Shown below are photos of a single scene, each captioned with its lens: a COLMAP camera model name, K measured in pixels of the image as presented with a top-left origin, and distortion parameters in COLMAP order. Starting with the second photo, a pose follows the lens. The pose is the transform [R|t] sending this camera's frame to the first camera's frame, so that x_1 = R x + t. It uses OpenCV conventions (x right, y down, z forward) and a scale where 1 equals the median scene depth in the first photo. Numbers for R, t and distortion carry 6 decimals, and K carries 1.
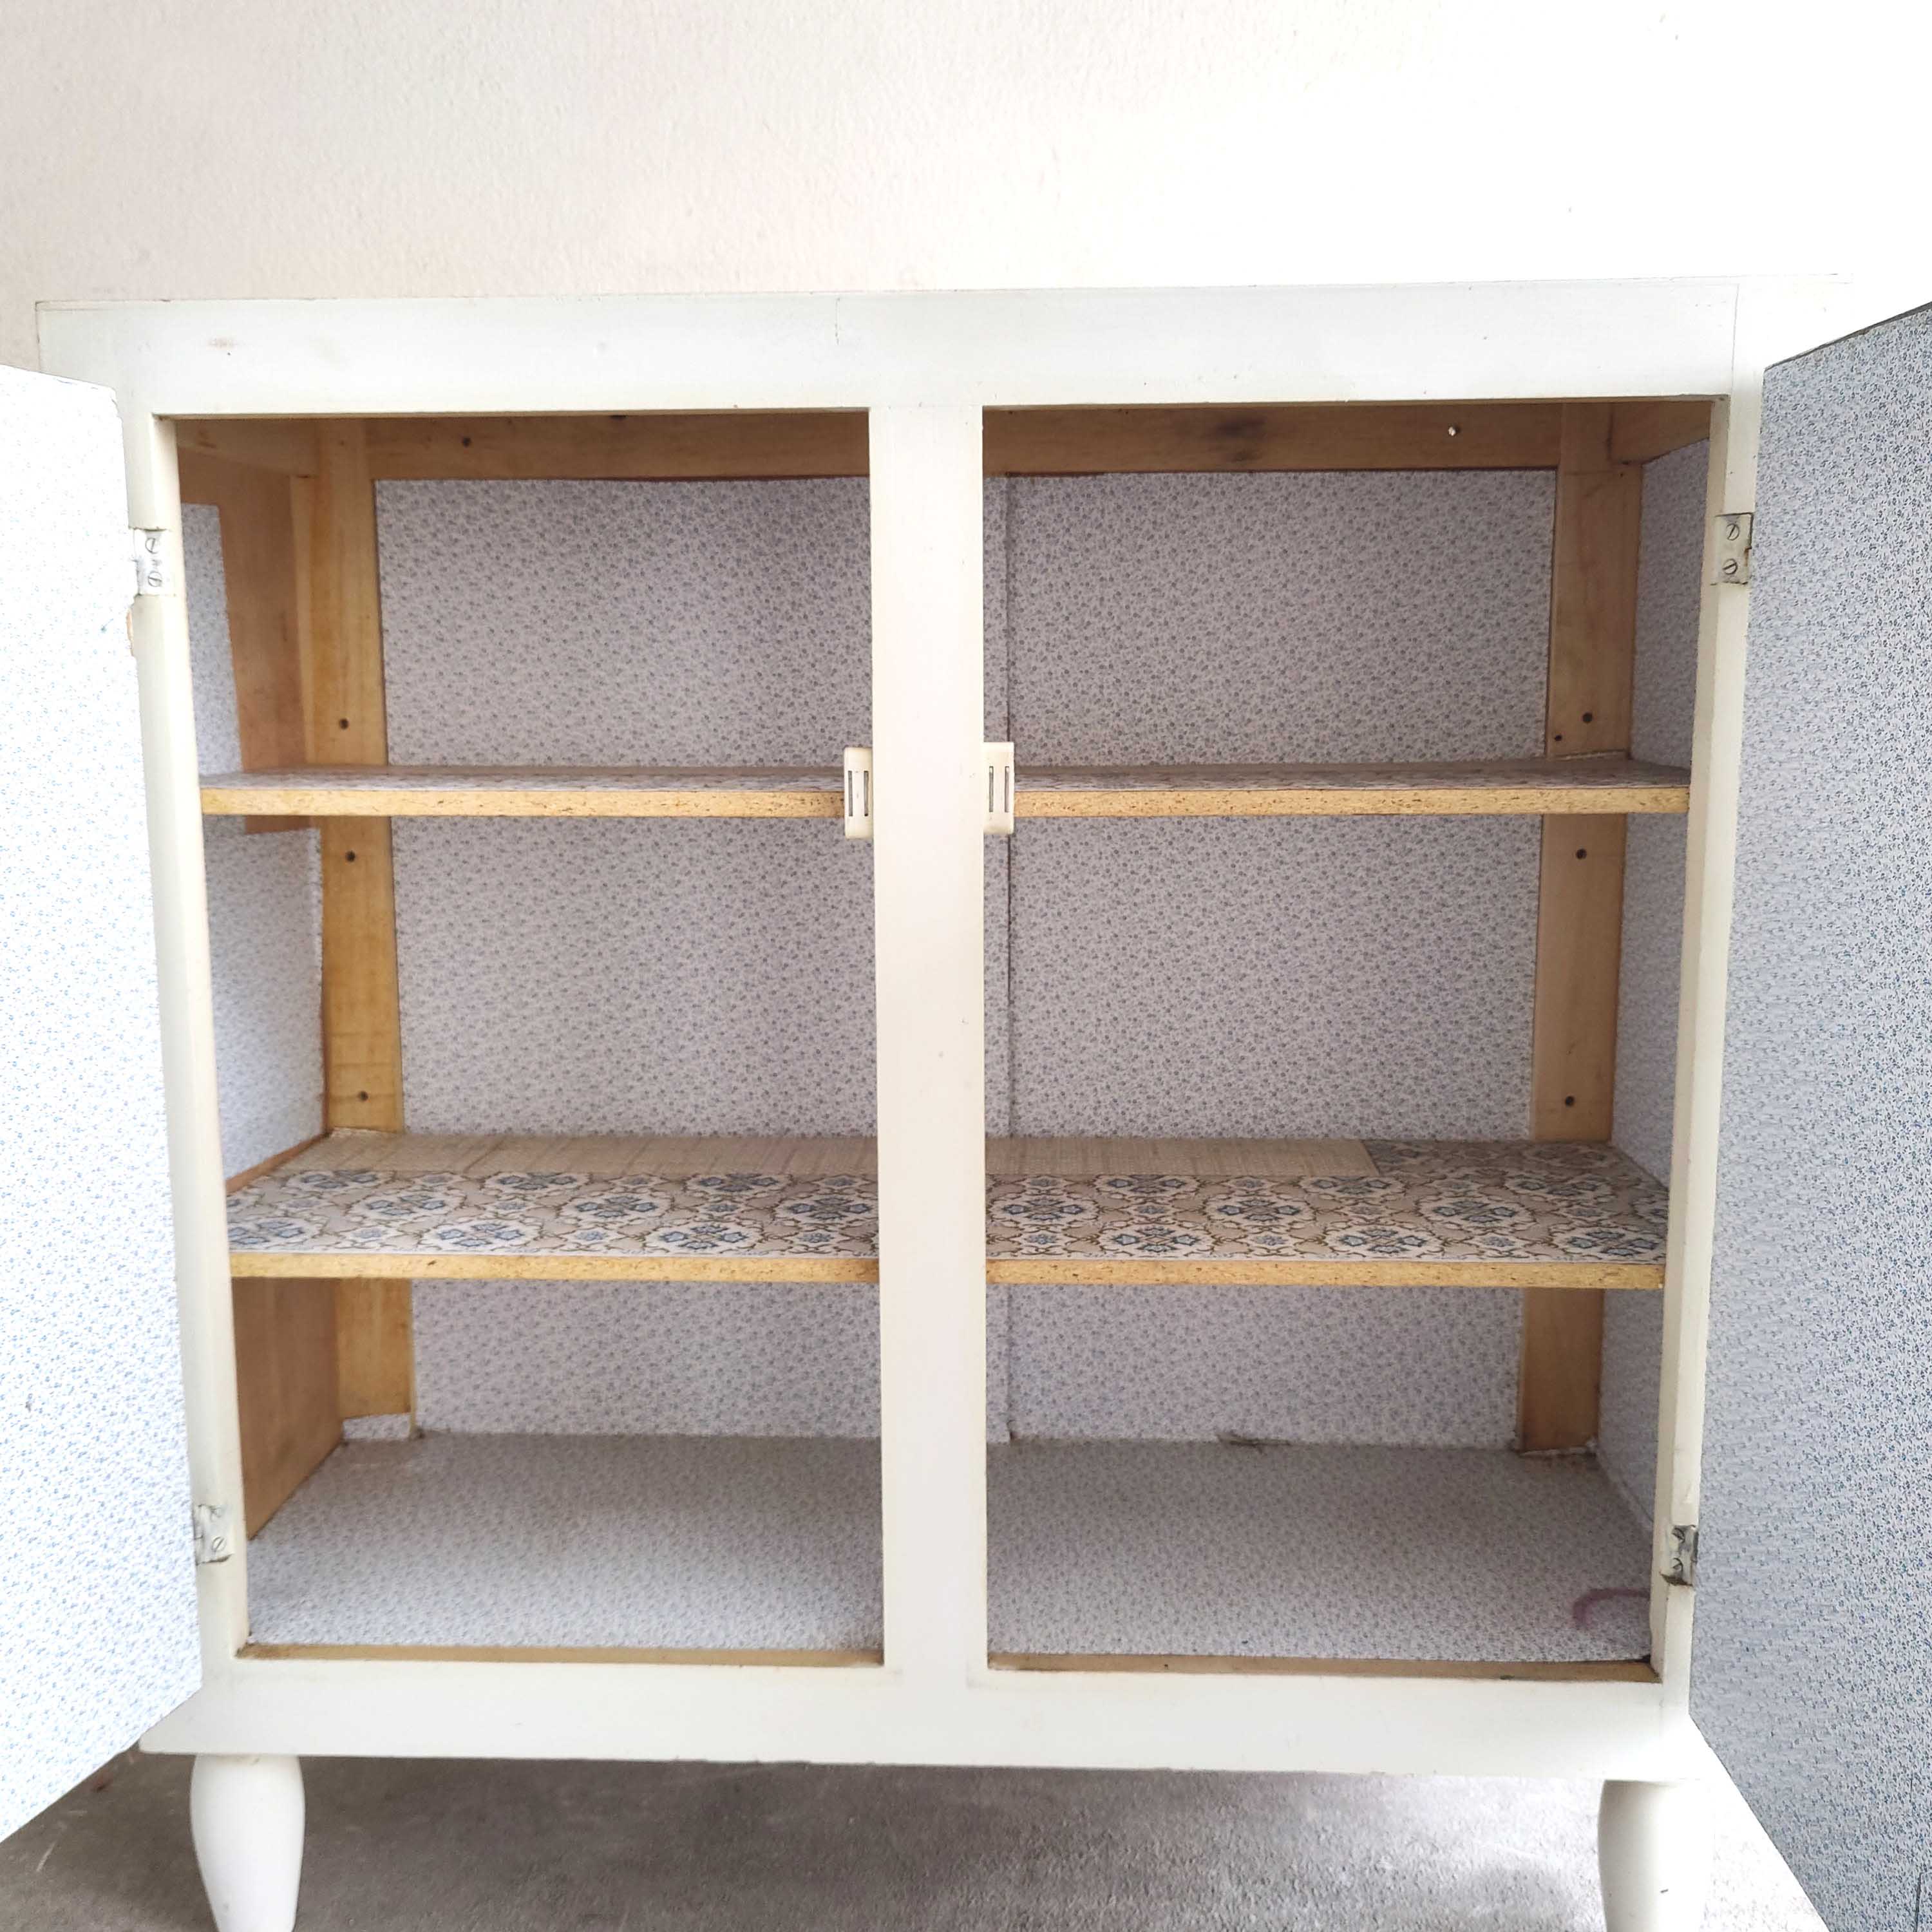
lens RADIAL K [[1901.1, 0, 966.0], [0, 1901.1, 966.0], [0, 0, 1]] dist [-0.007736, 0.033327]
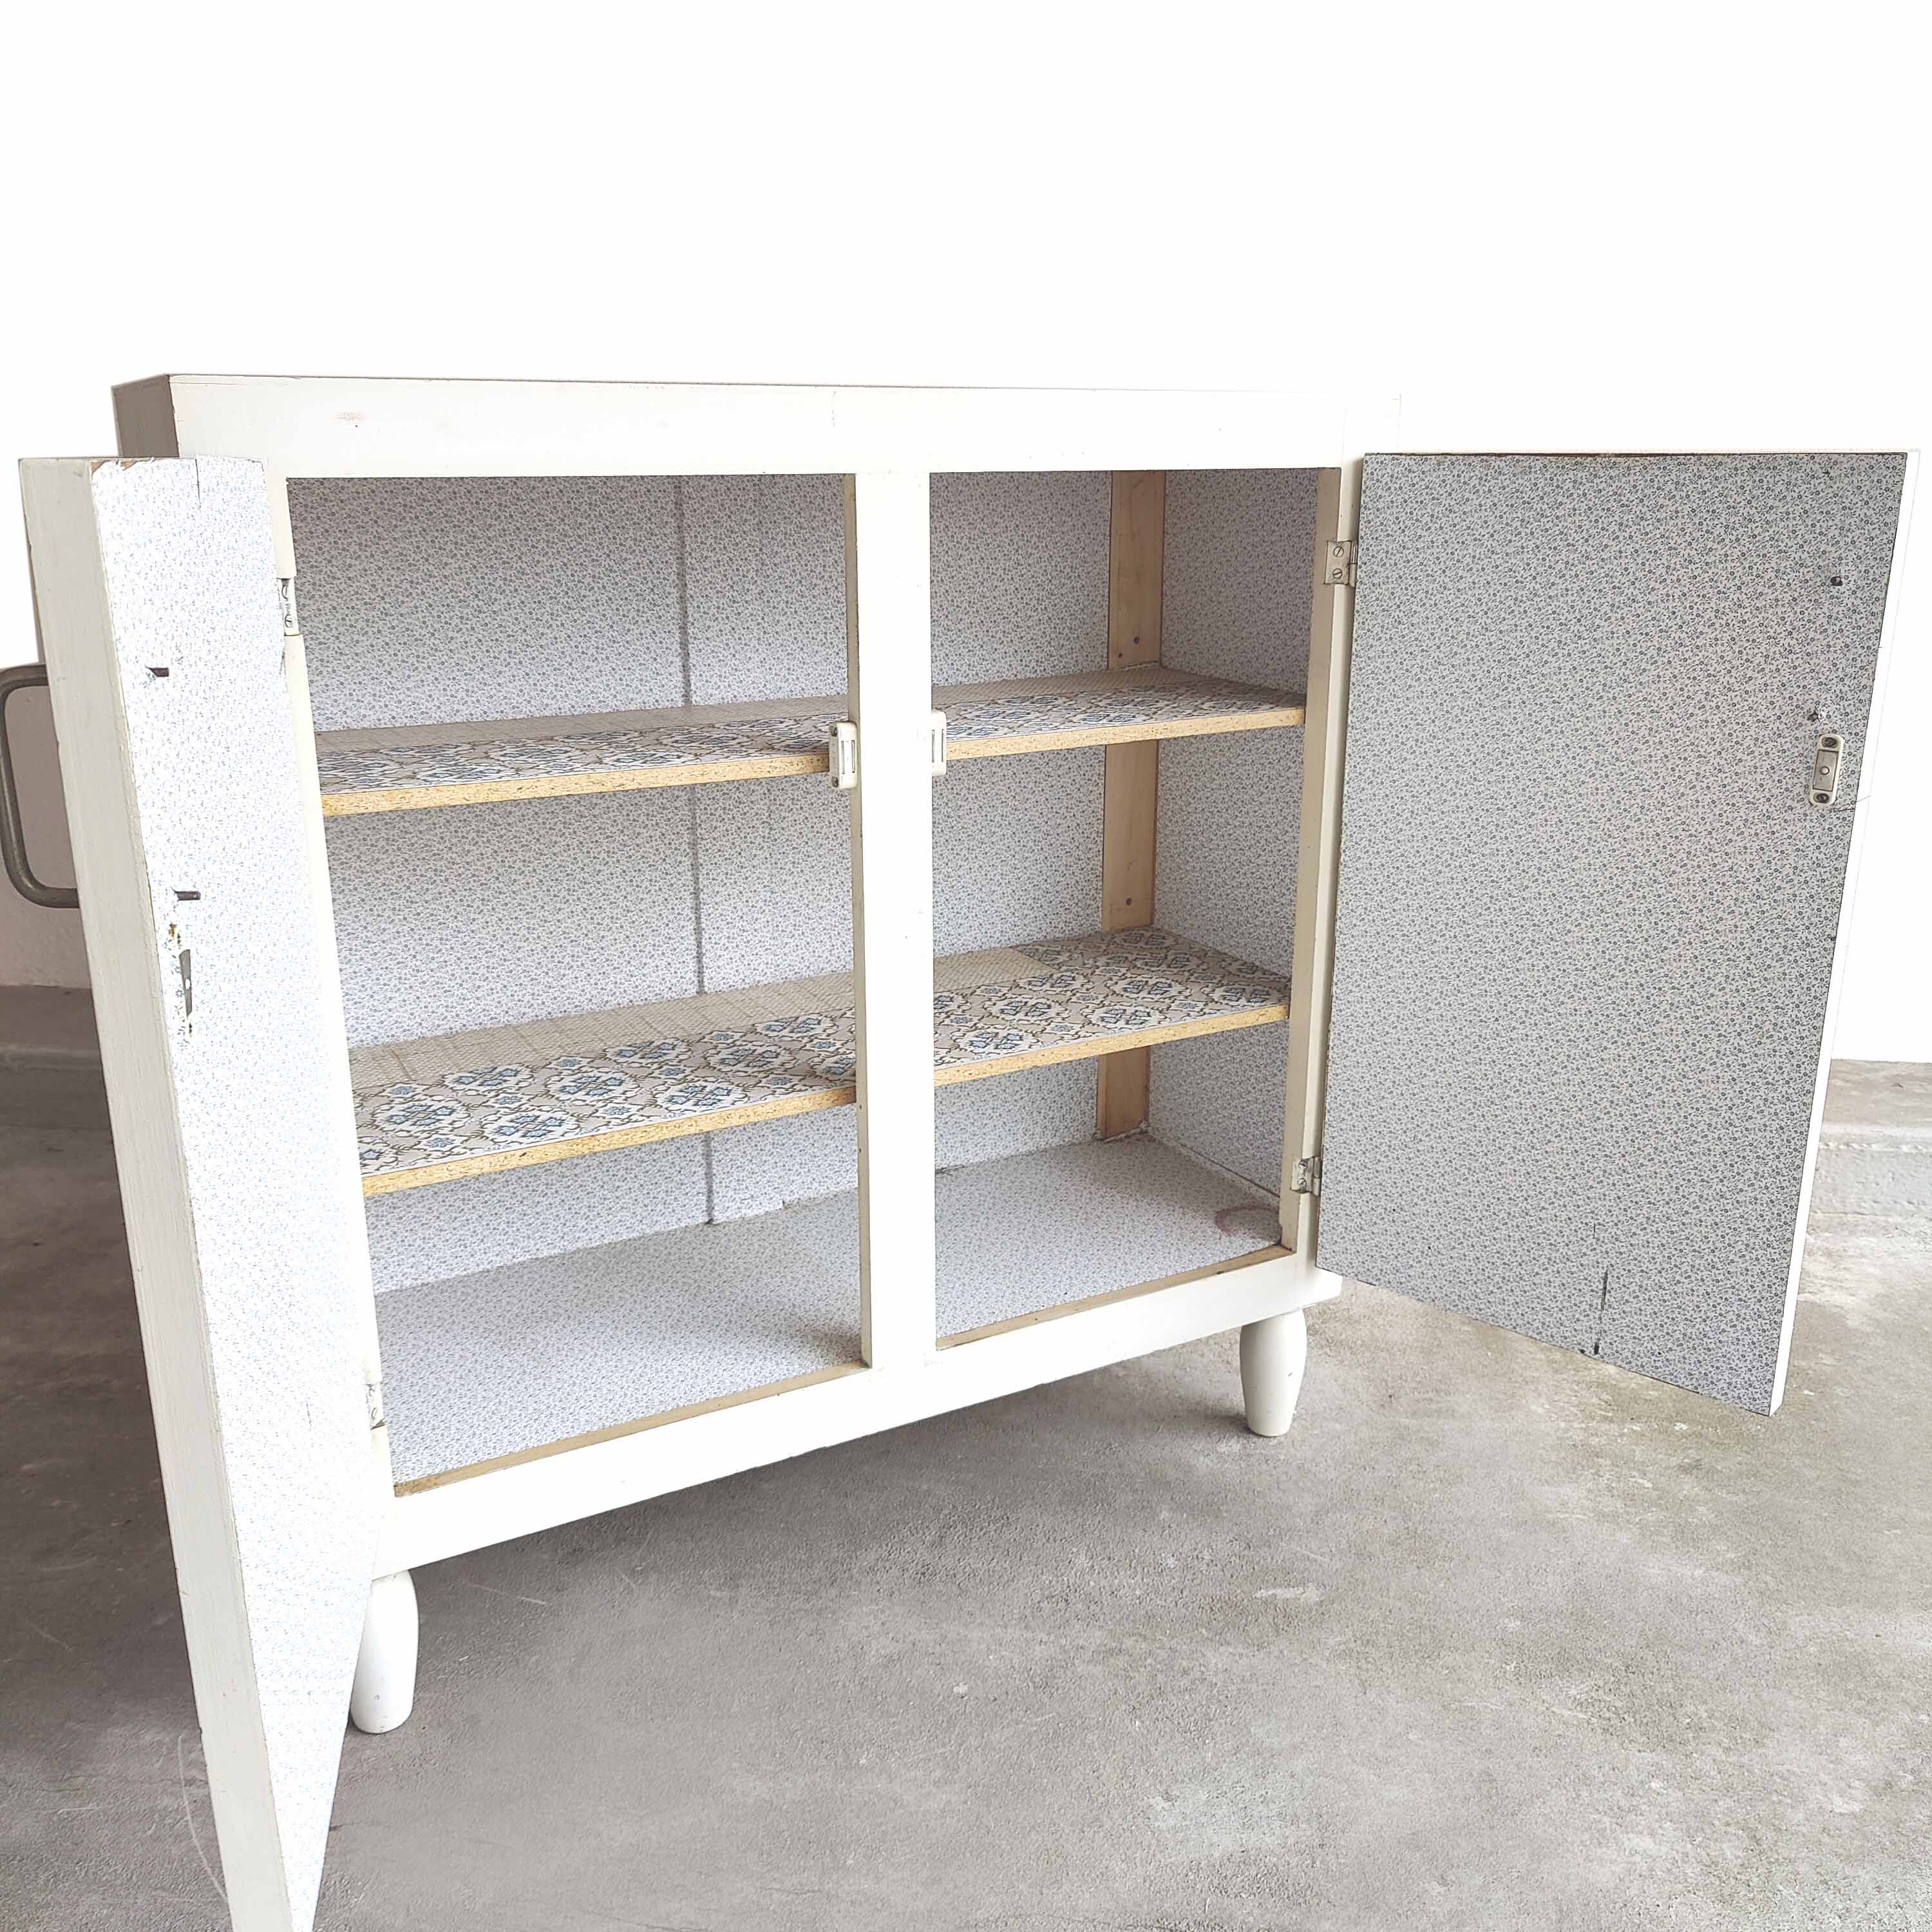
lens RADIAL K [[1749.1, 0, 966.5], [0, 1749.1, 971.7], [0, 0, 1]] dist [-0.001798, 0.013909]
pose [[0.854407, -0.145561, 0.498800, -0.571721], [0.077388, 0.984901, 0.154856, -0.114628], [-0.513809, -0.093709, 0.852771, -0.116700]]
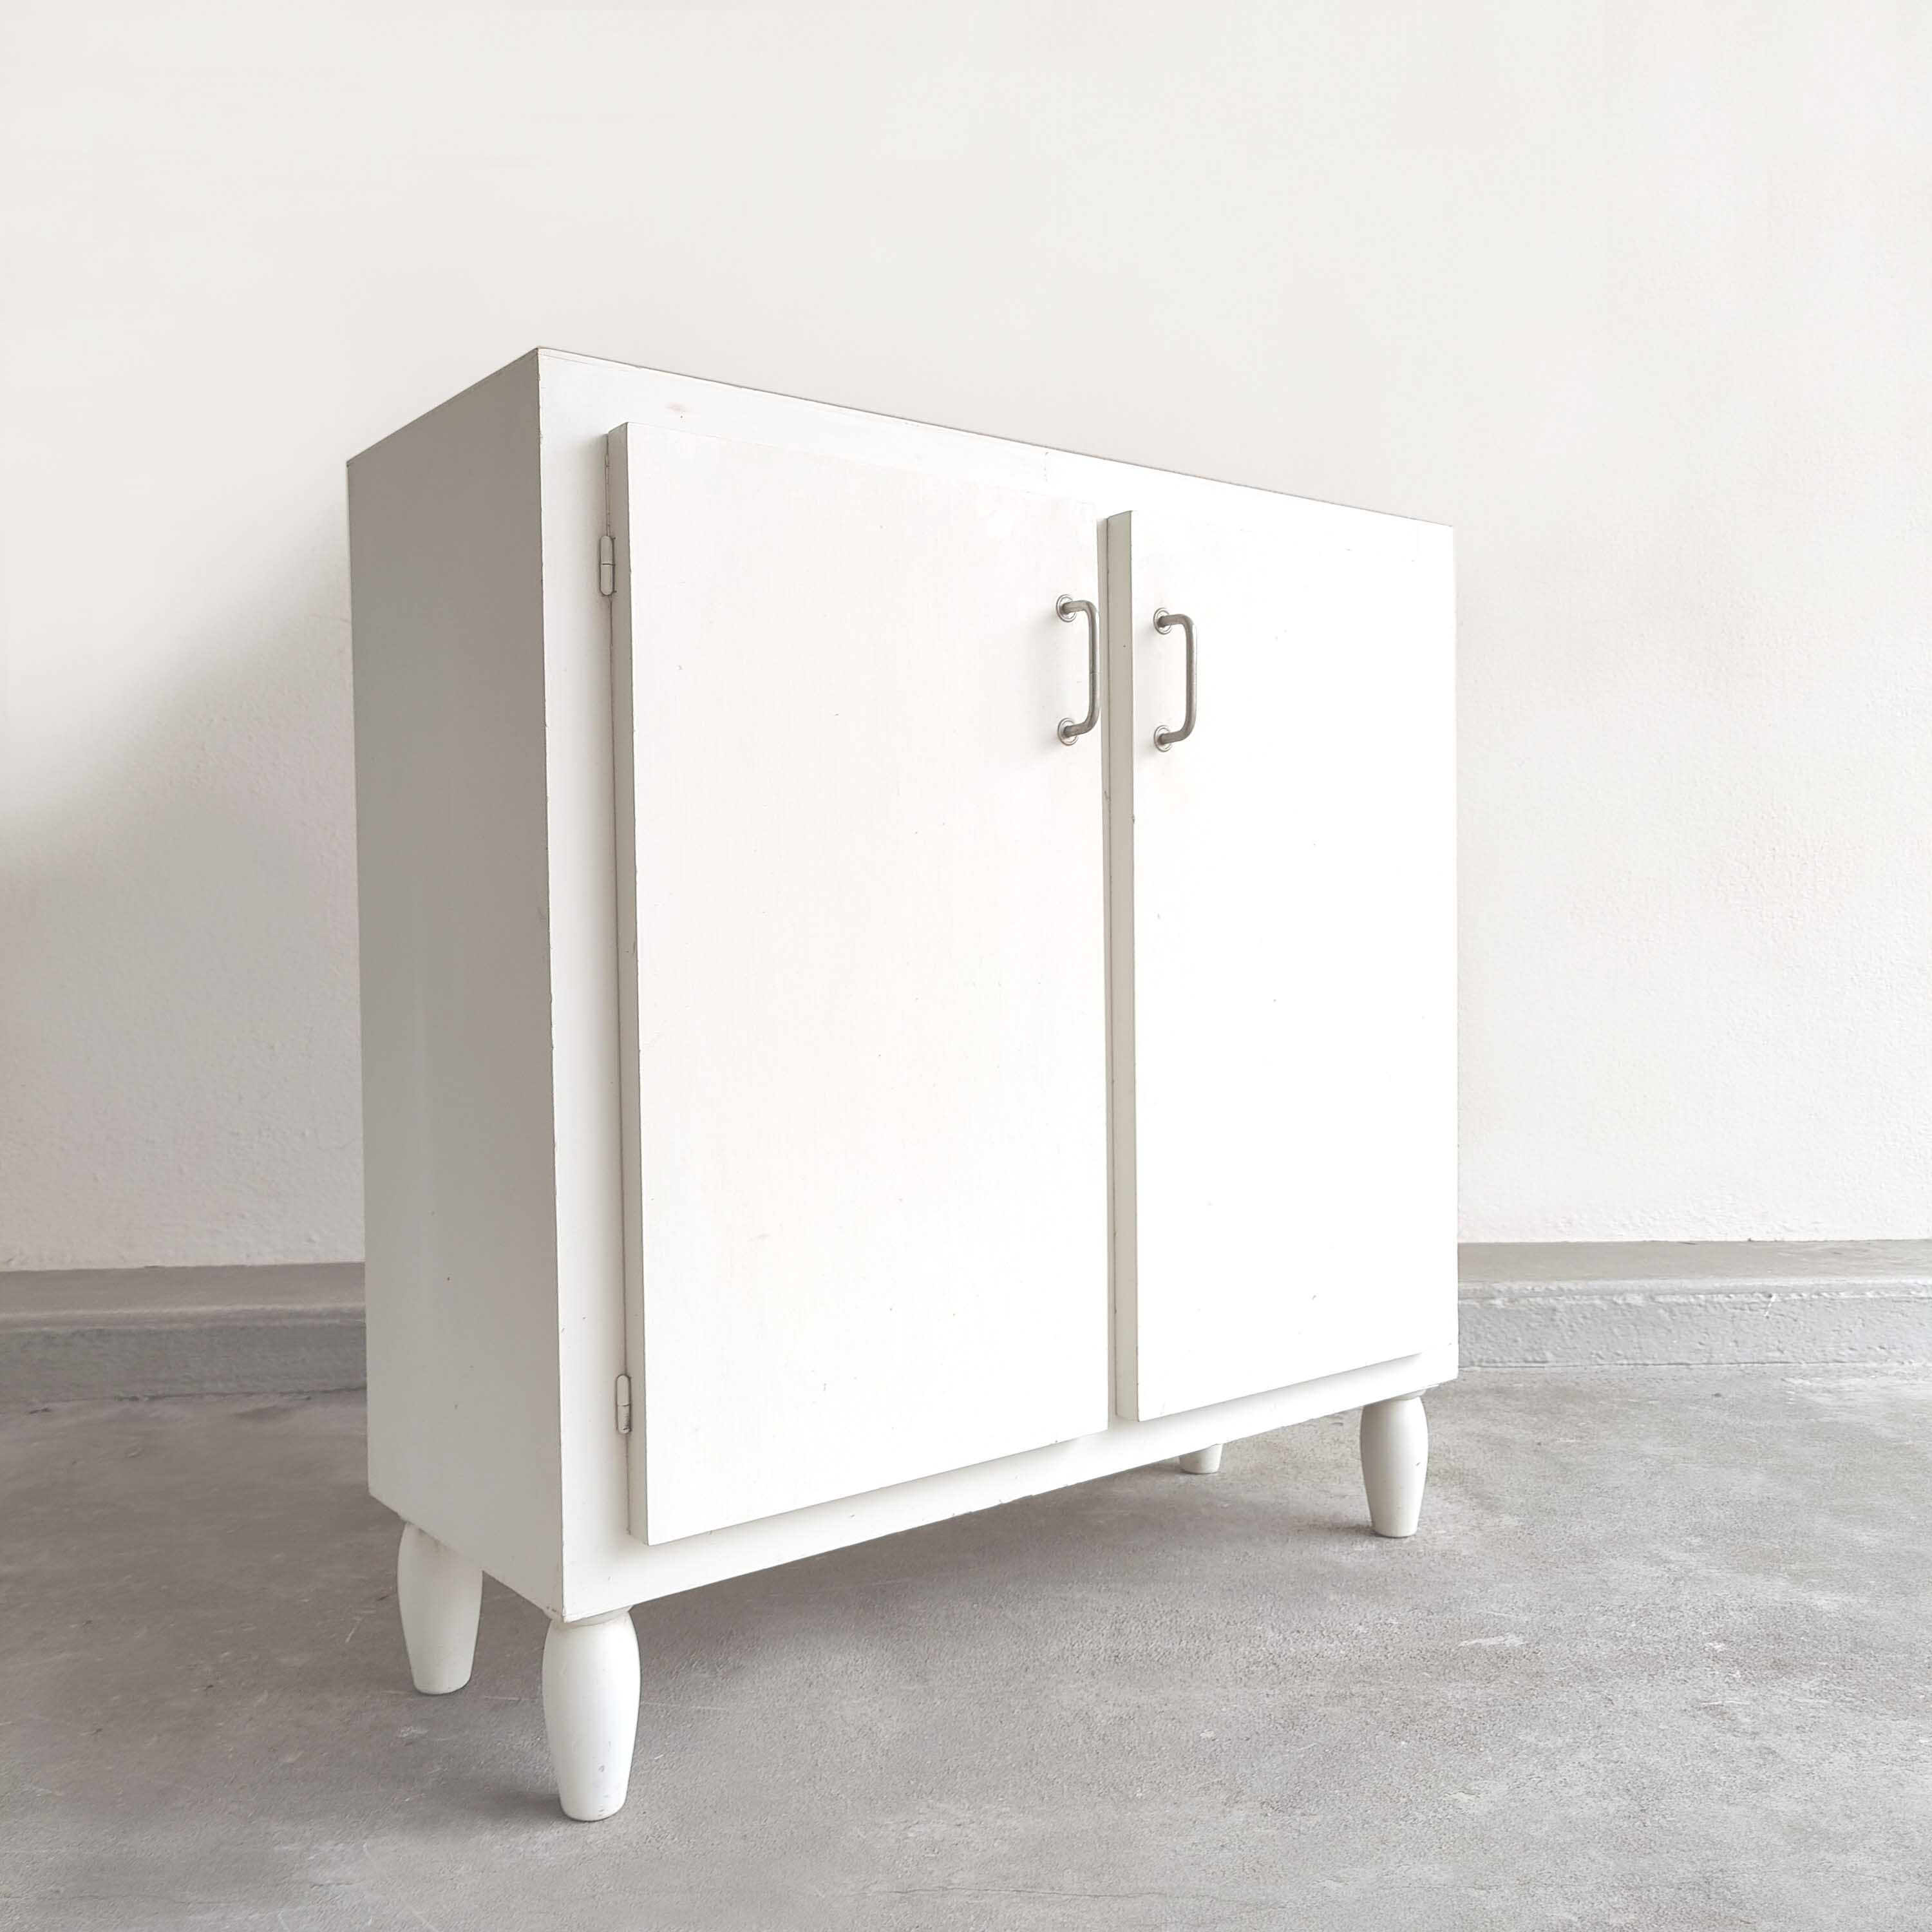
lens RADIAL K [[1752.0, 0, 941.8], [0, 1752.0, 969.2], [0, 0, 1]] dist [-0.002900, -0.014037]
pose [[0.773634, -0.026772, 0.633067, -0.886045], [0.107713, 0.990122, -0.089759, 0.150539], [-0.624411, 0.137630, 0.768875, 0.033370]]
